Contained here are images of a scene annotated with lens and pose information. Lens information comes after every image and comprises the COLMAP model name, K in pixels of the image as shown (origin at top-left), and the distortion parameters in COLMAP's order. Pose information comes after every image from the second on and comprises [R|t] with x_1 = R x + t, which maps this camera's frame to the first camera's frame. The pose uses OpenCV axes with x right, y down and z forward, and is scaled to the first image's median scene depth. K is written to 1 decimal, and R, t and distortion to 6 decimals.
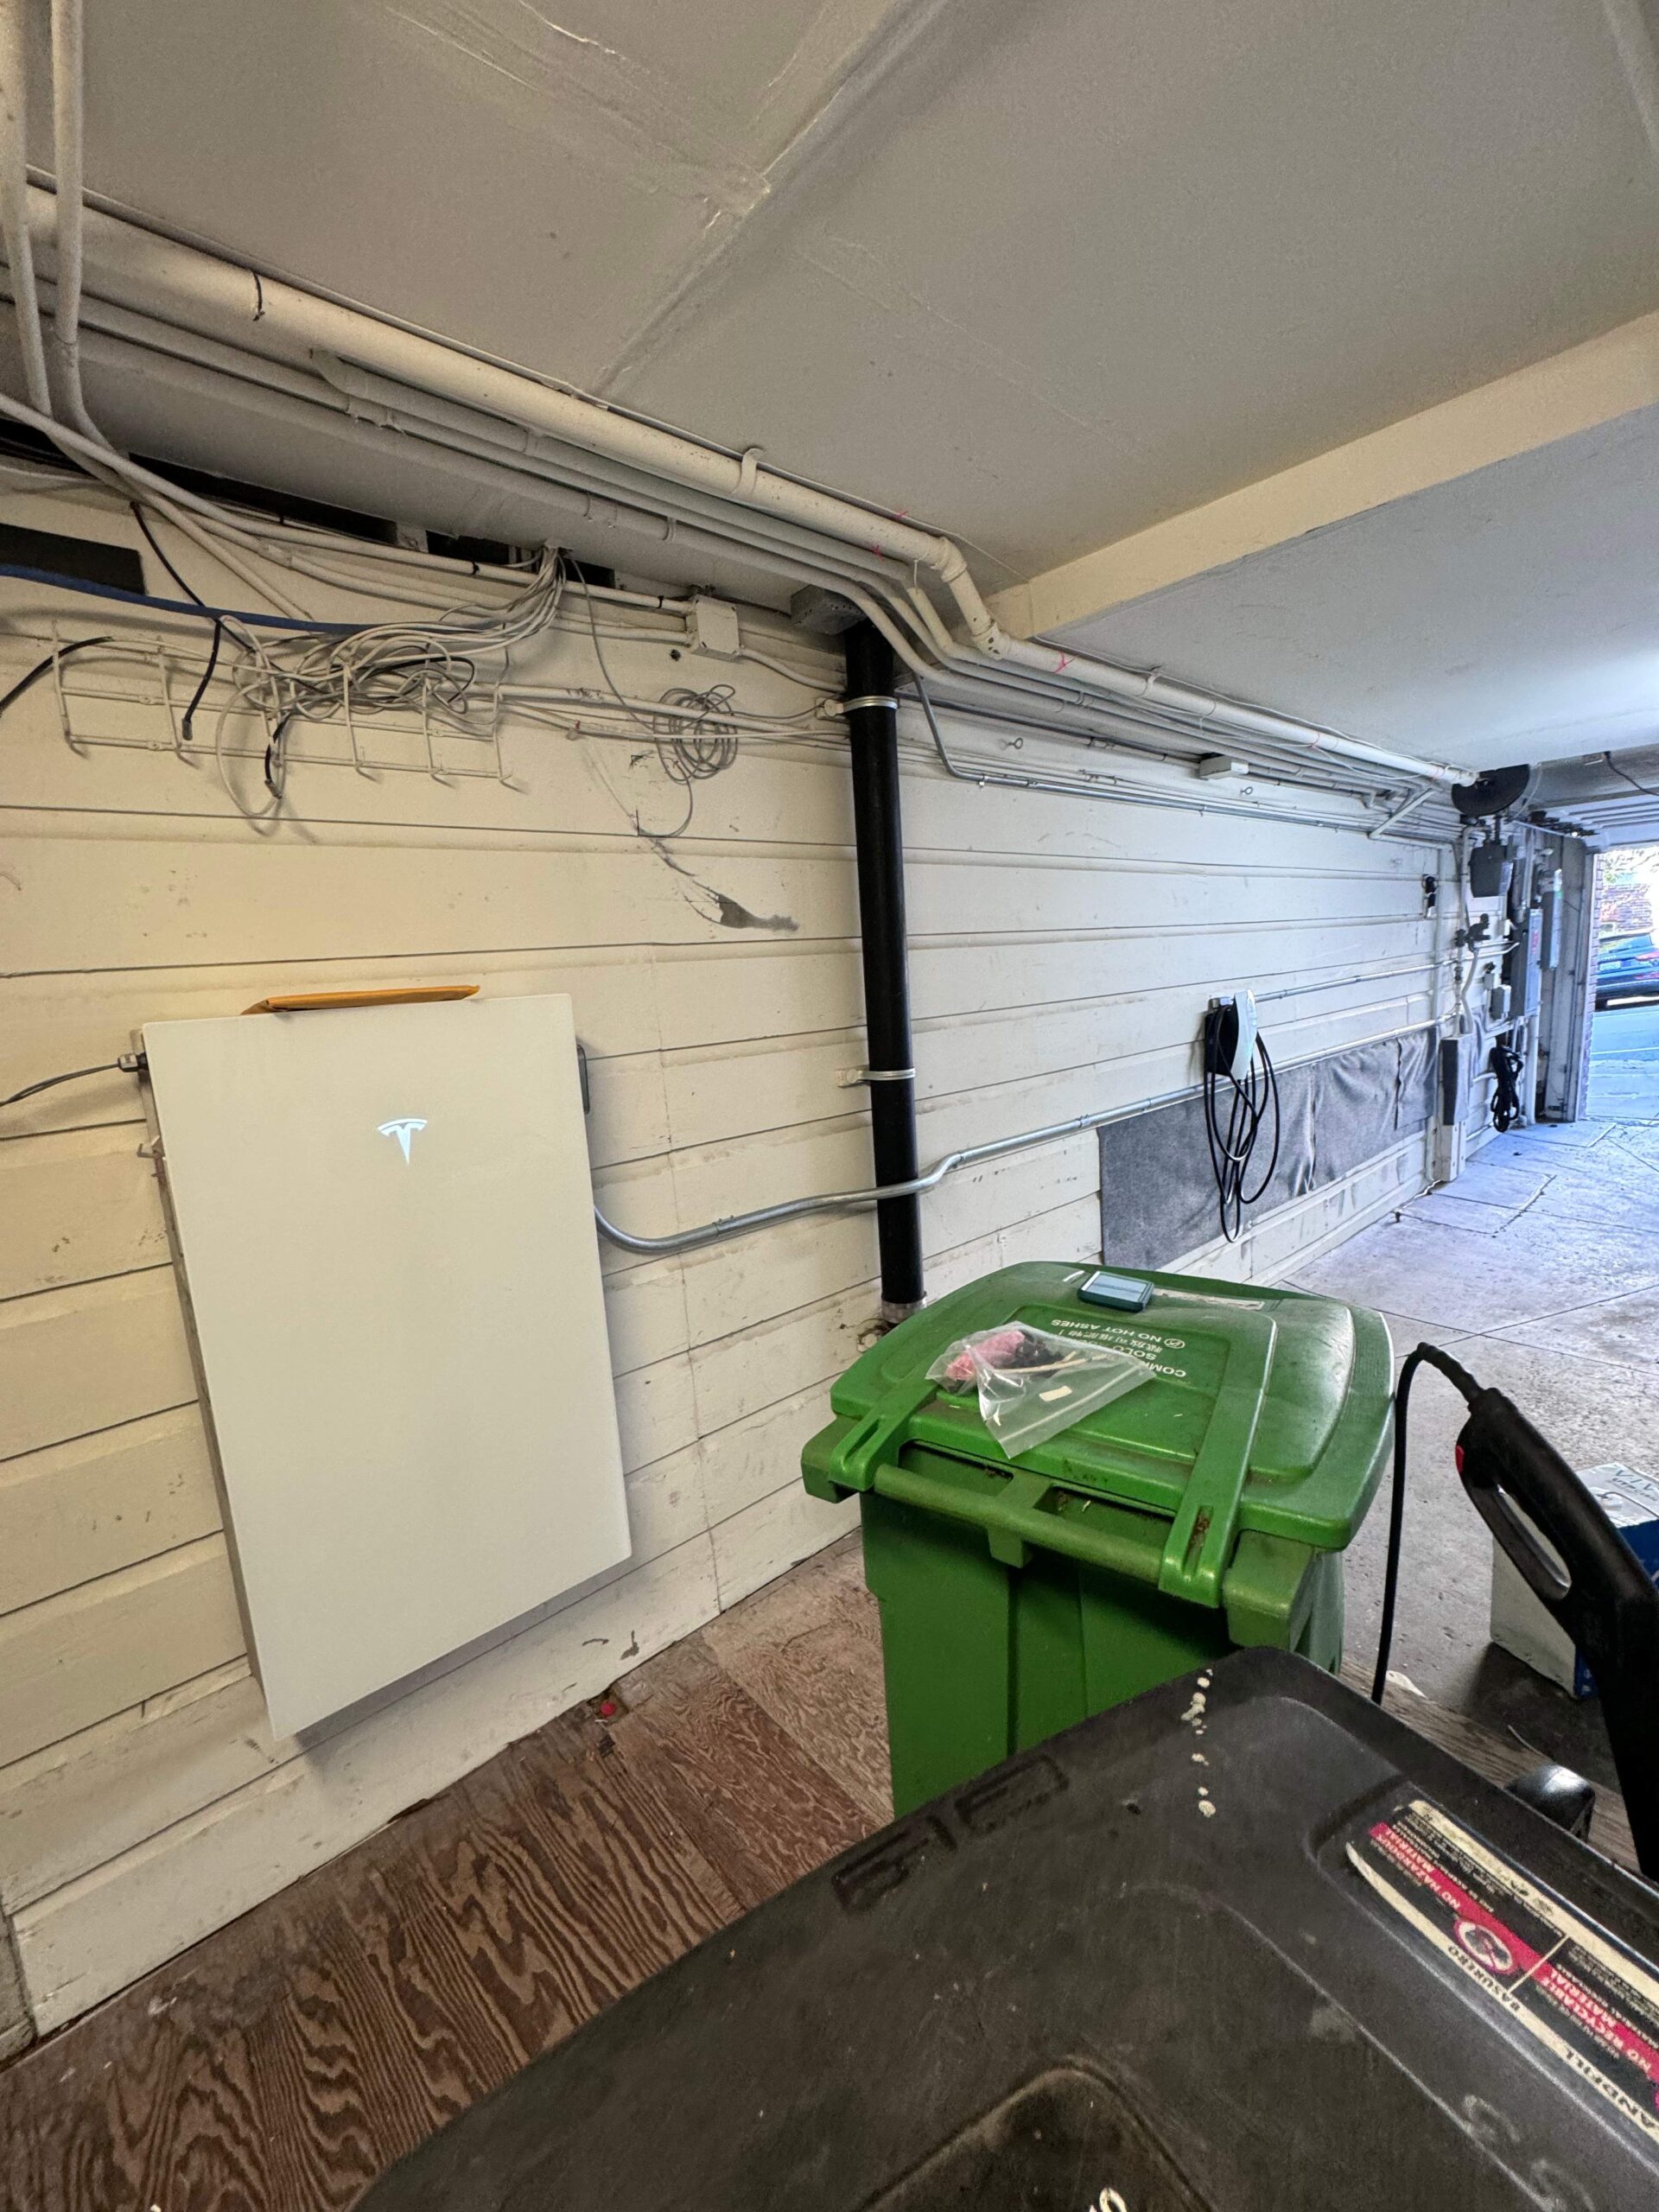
lens RADIAL K [[868.9, 0, 824.8], [0, 868.9, 1106.1], [0, 0, 1]] dist [-0.002733, 0.000065]
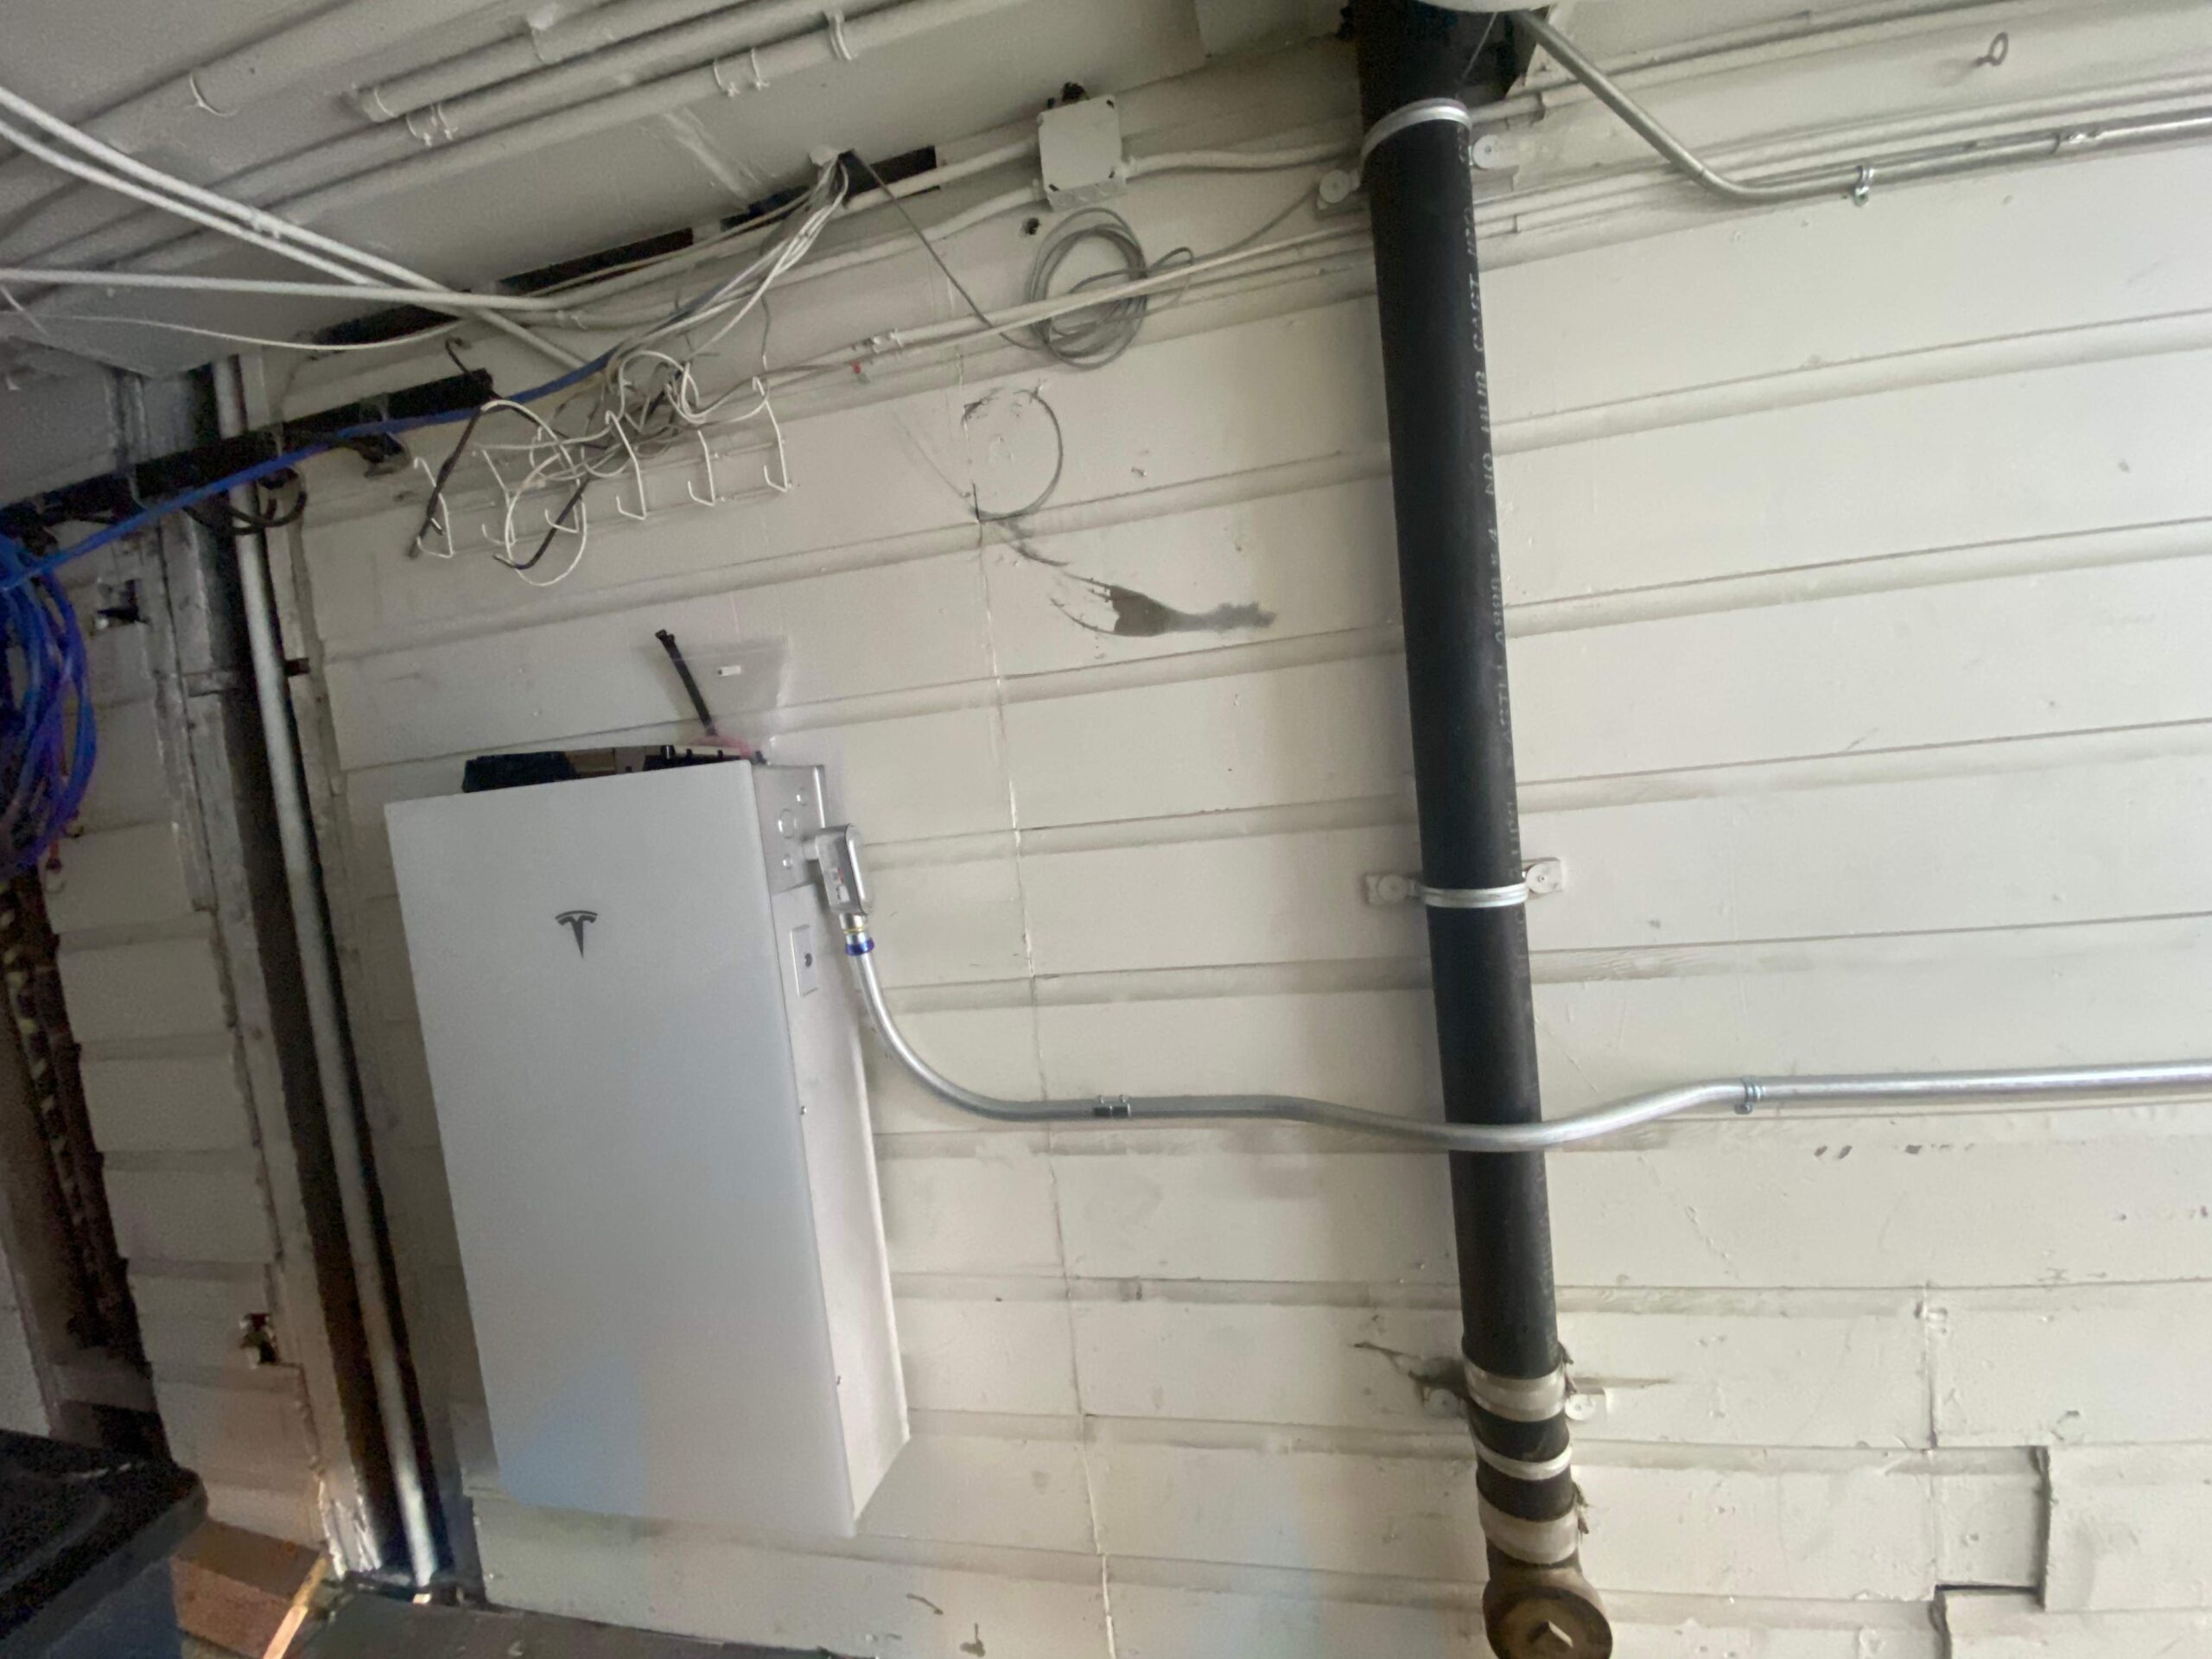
lens RADIAL K [[892.1, 0, 1105.9], [0, 892.1, 830.2], [0, 0, 1]] dist [0.018881, -0.019314]
pose [[0.606388, 0.057329, -0.793100, 0.256665], [-0.054440, 0.998050, 0.030520, -0.056130], [0.793303, 0.024669, 0.608327, 0.392363]]
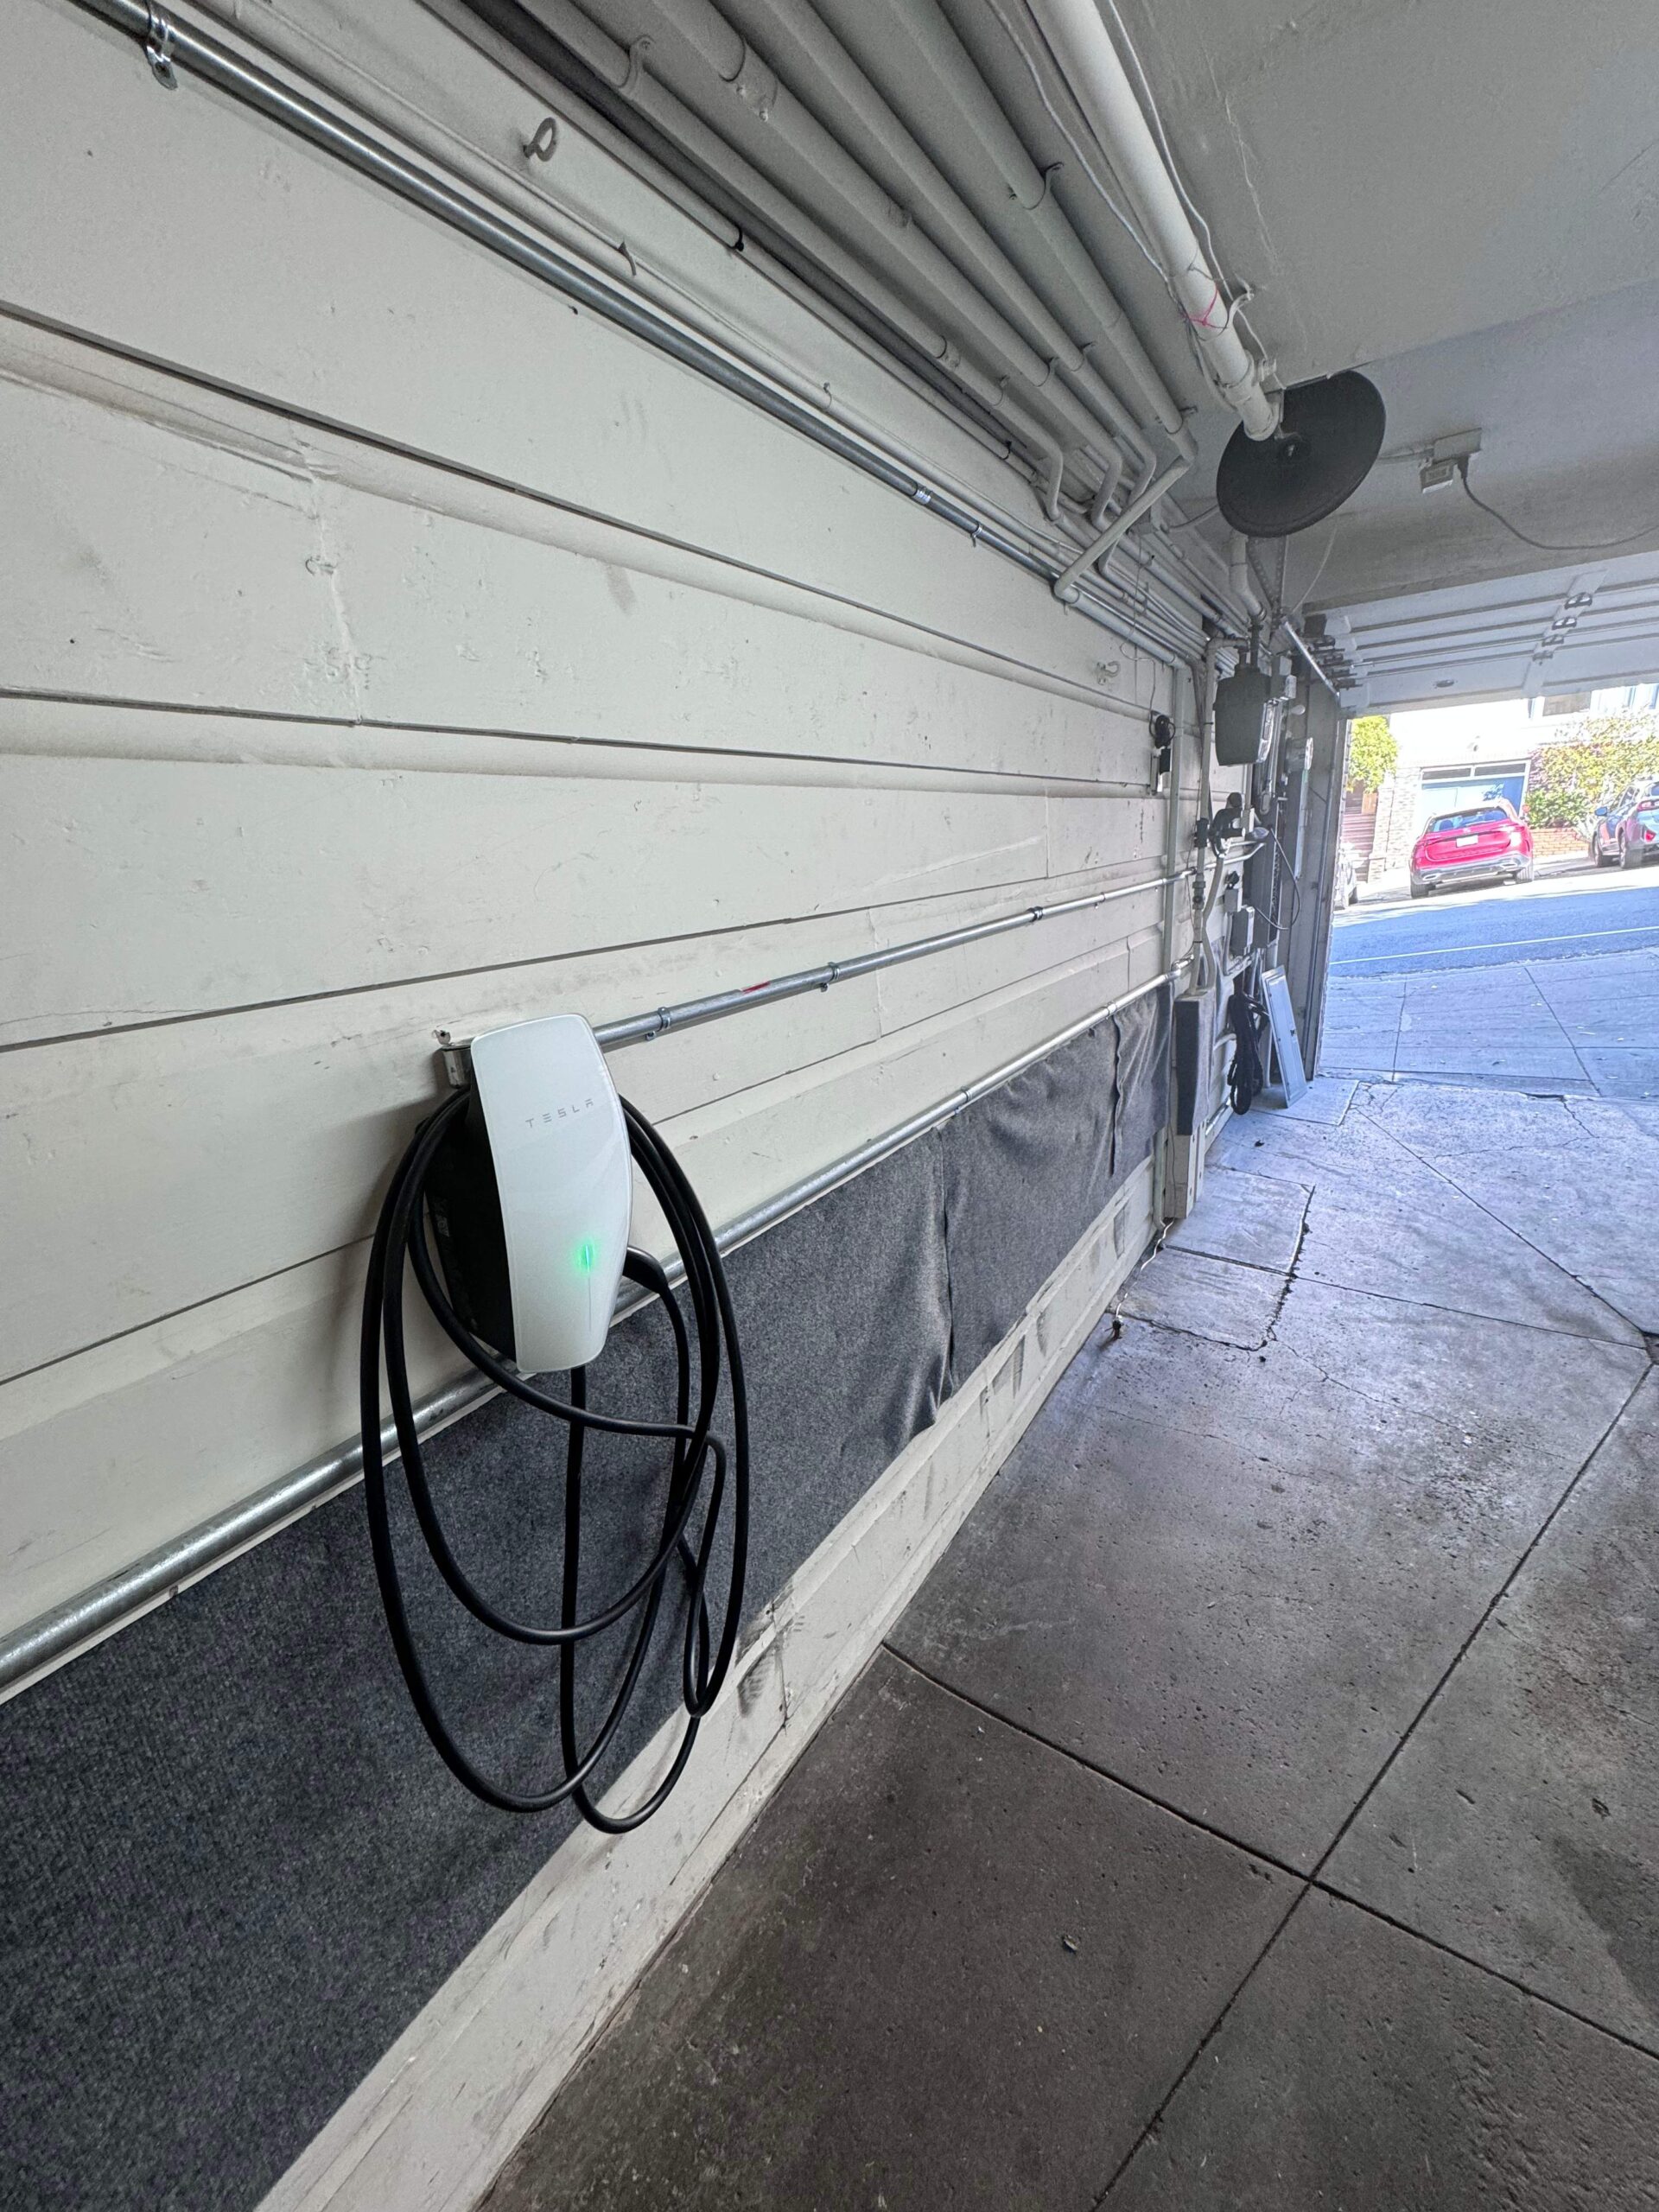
lens RADIAL K [[868.9, 0, 824.8], [0, 868.9, 1106.1], [0, 0, 1]] dist [-0.002733, 0.000065]
pose [[0.963518, -0.071613, 0.257883, 0.557962], [0.044709, 0.993066, 0.108725, -0.147444], [-0.263881, -0.093229, 0.960039, 0.849716]]
